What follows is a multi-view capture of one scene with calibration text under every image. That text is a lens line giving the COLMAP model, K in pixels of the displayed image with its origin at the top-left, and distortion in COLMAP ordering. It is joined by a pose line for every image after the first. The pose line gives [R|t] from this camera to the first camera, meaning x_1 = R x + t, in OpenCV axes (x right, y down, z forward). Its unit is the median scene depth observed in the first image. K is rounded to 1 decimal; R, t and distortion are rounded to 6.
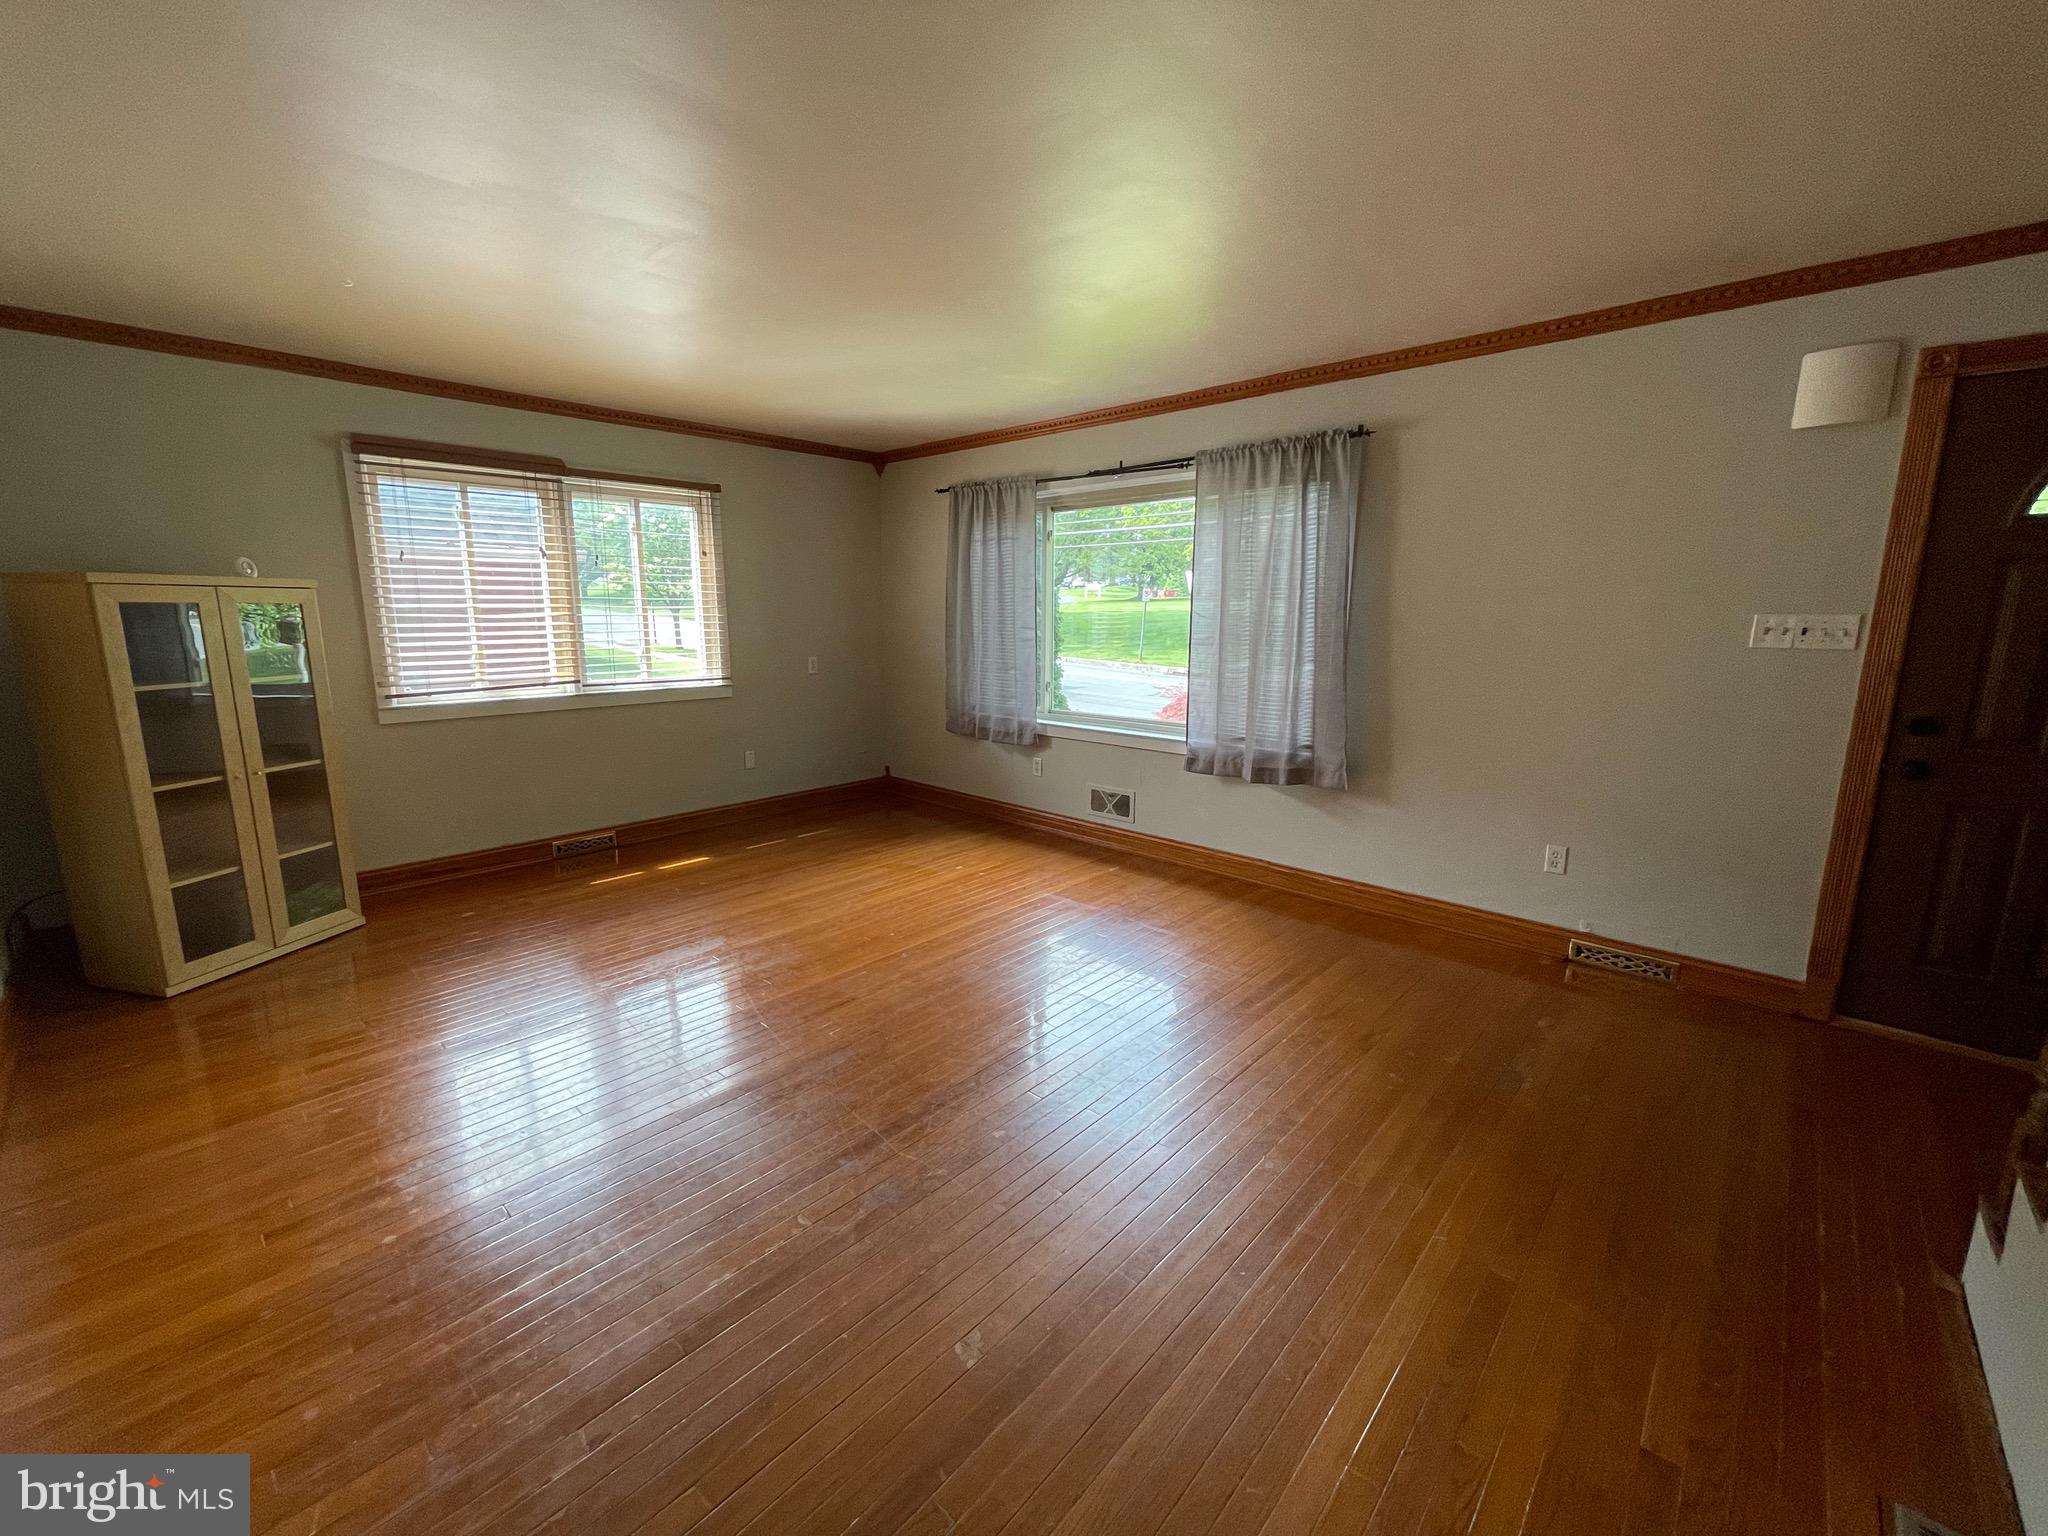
lens RADIAL K [[828.4, 0, 1009.4], [0, 828.4, 761.8], [0, 0, 1]] dist [0.002670, -0.000742]
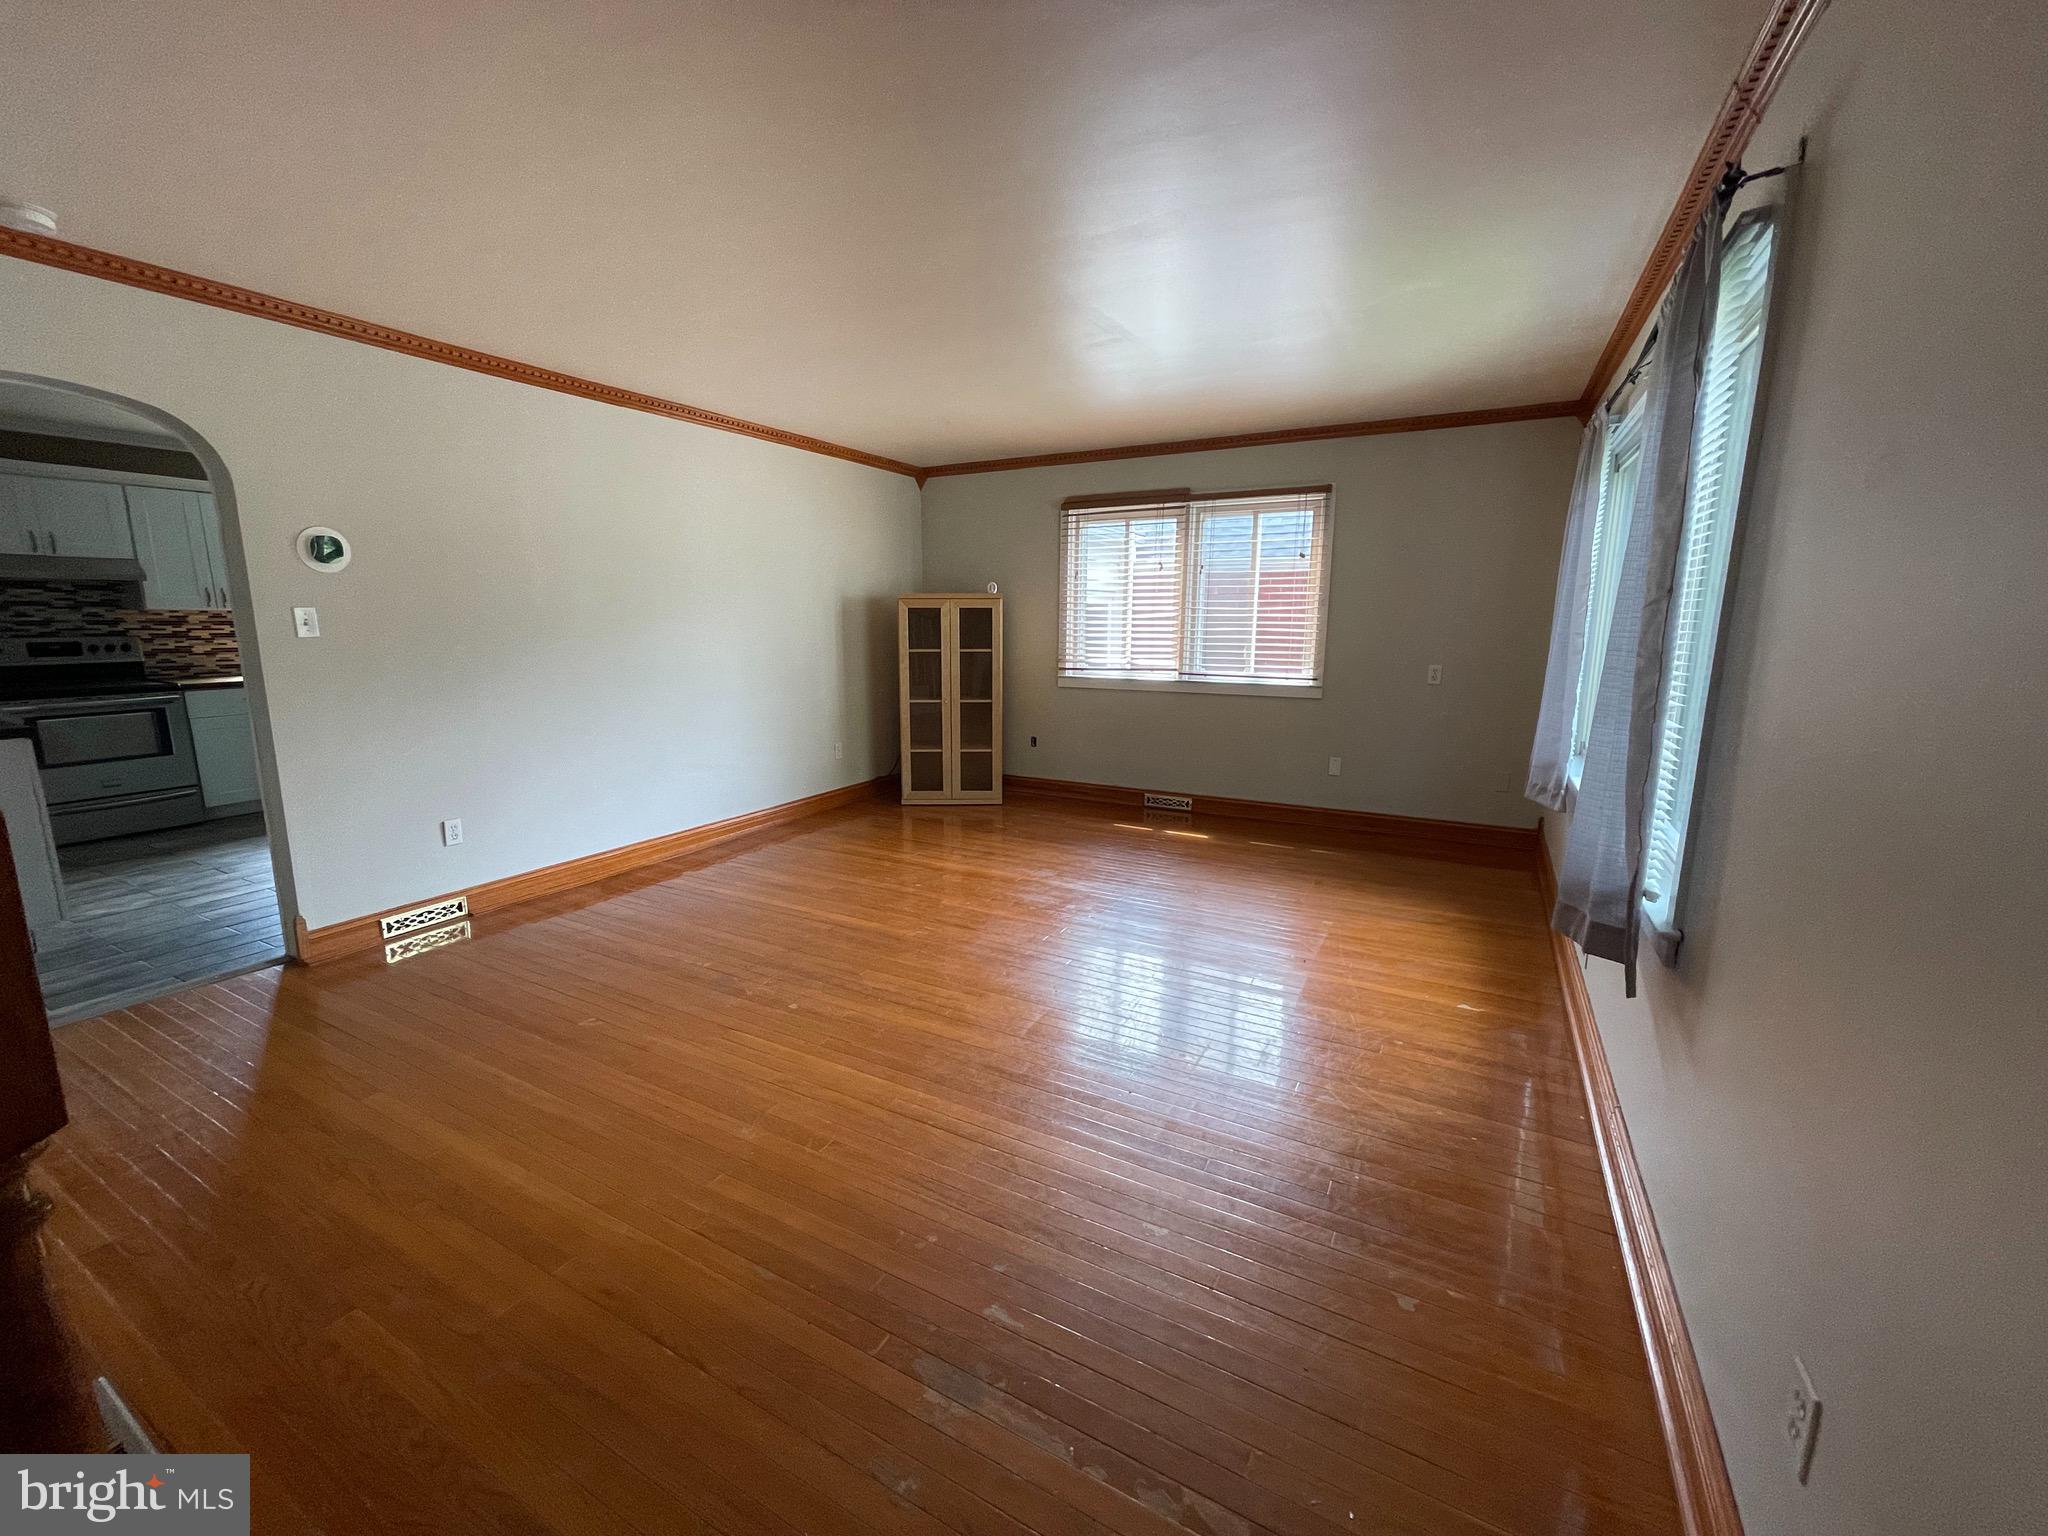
lens RADIAL K [[828.4, 0, 1008.8], [0, 828.4, 767.0], [0, 0, 1]] dist [0.002670, -0.000742]
pose [[0.242951, 0.172450, -0.954587, 0.640556], [-0.174128, 0.975840, 0.131972, -0.077999], [0.954282, 0.134157, 0.267110, 0.474622]]
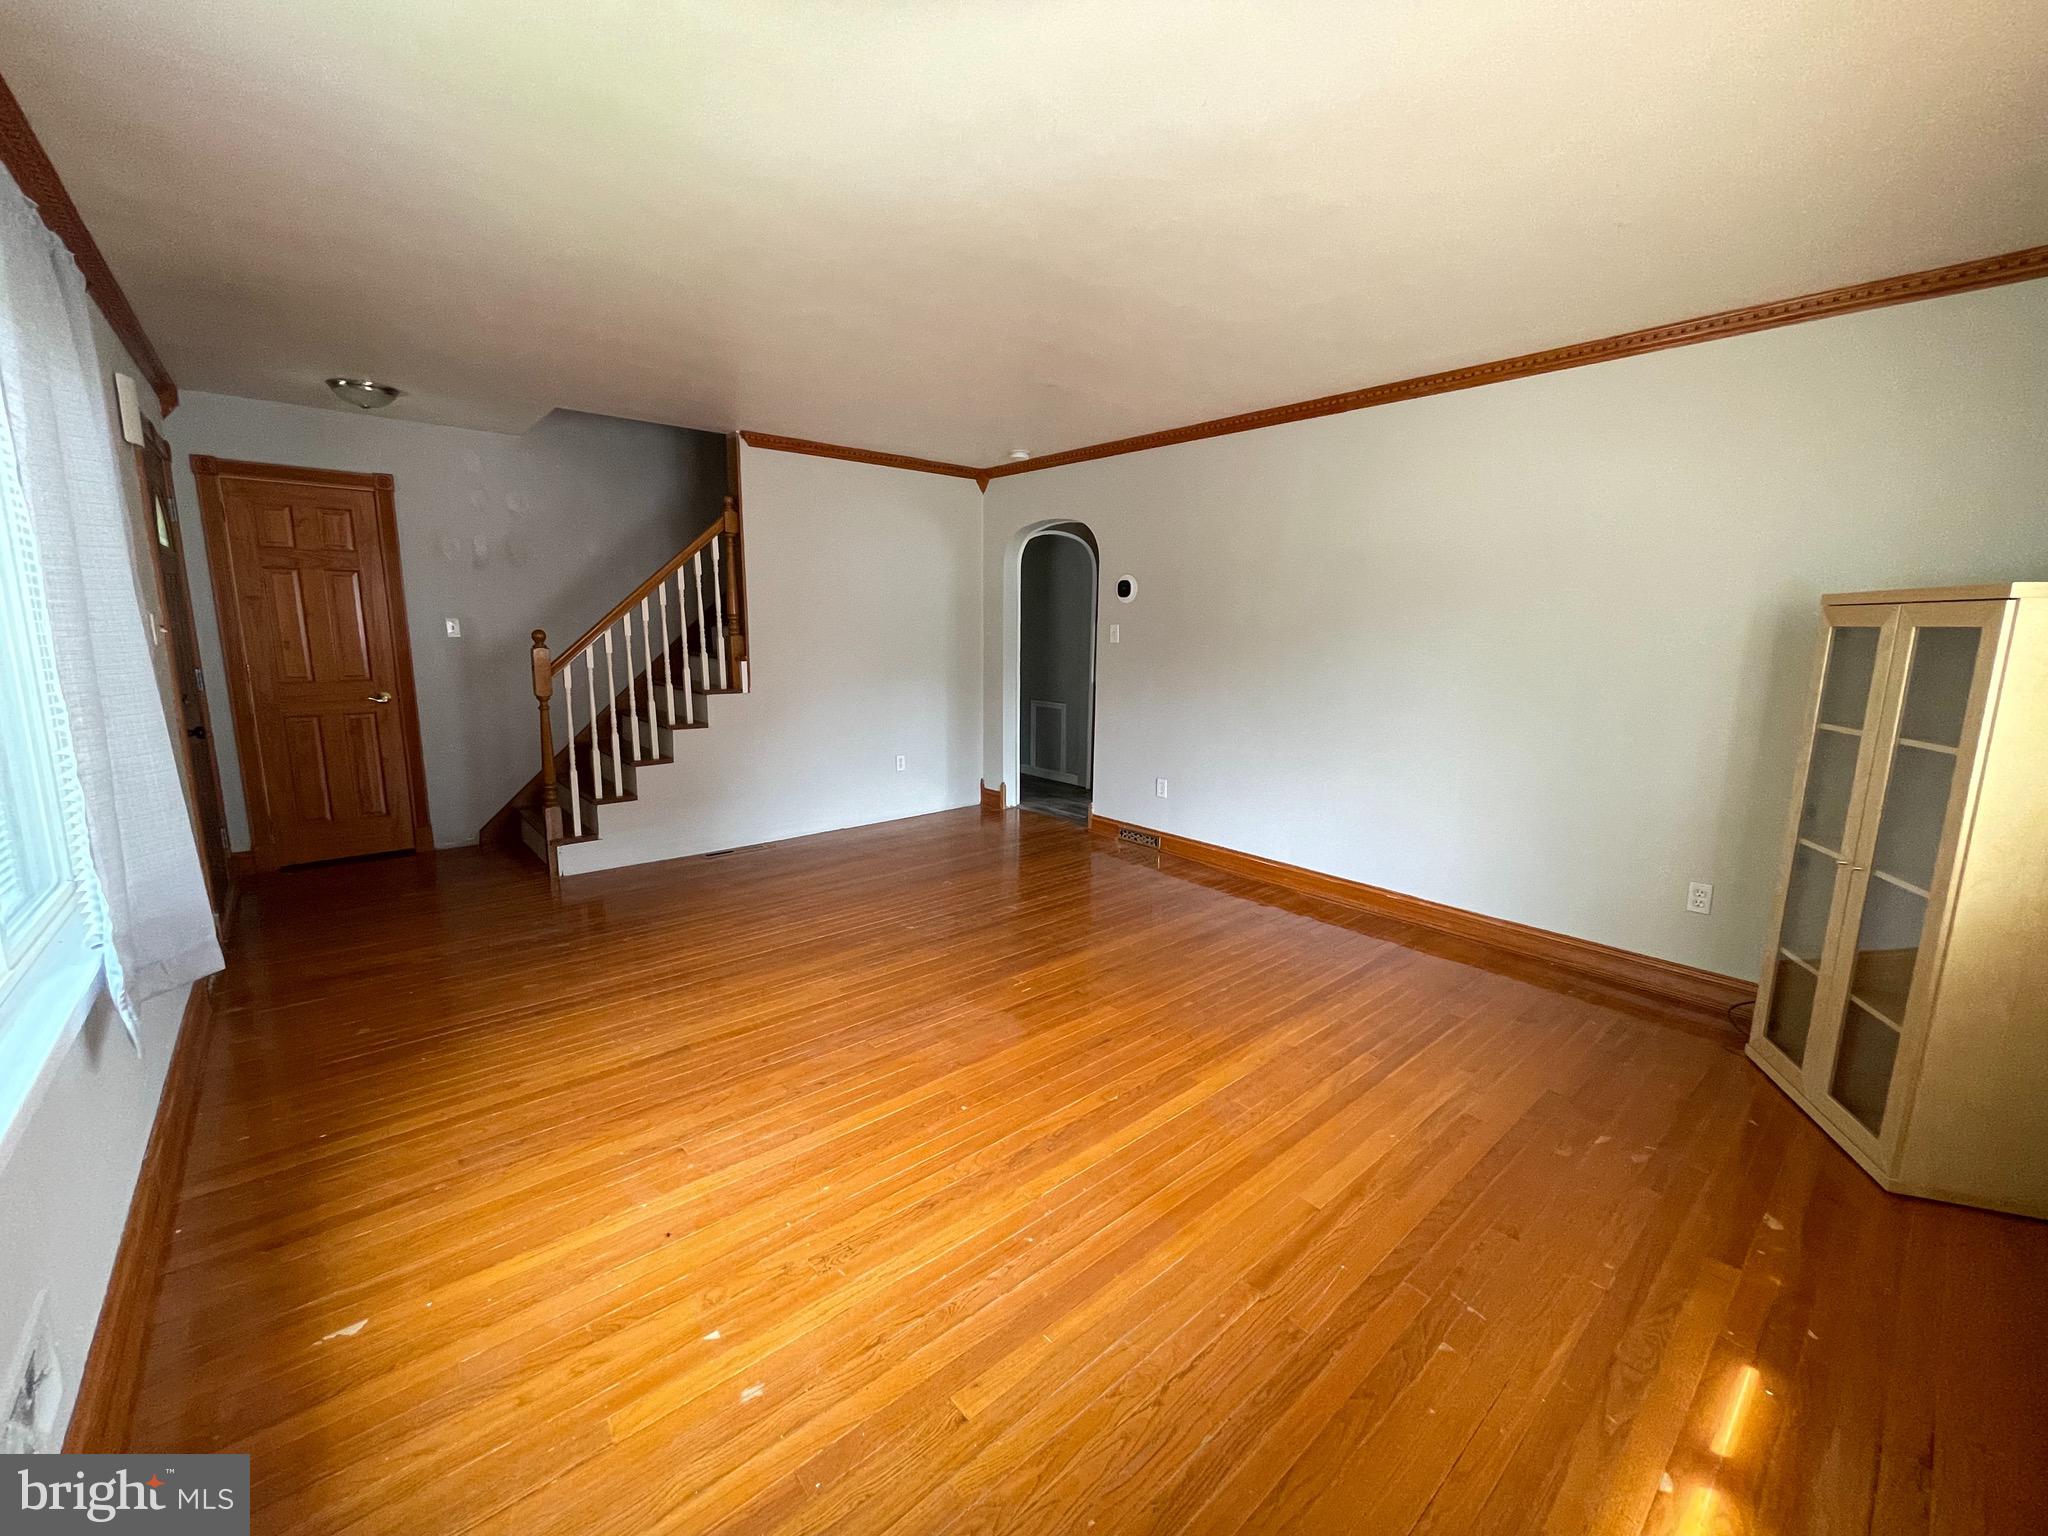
lens RADIAL K [[828.4, 0, 1013.9], [0, 828.4, 765.3], [0, 0, 1]] dist [0.002670, -0.000742]
pose [[-0.993678, -0.034343, 0.106885, -0.198792], [0.004520, 0.939051, 0.343748, -0.230296], [-0.112176, 0.342058, -0.932959, 1.254037]]
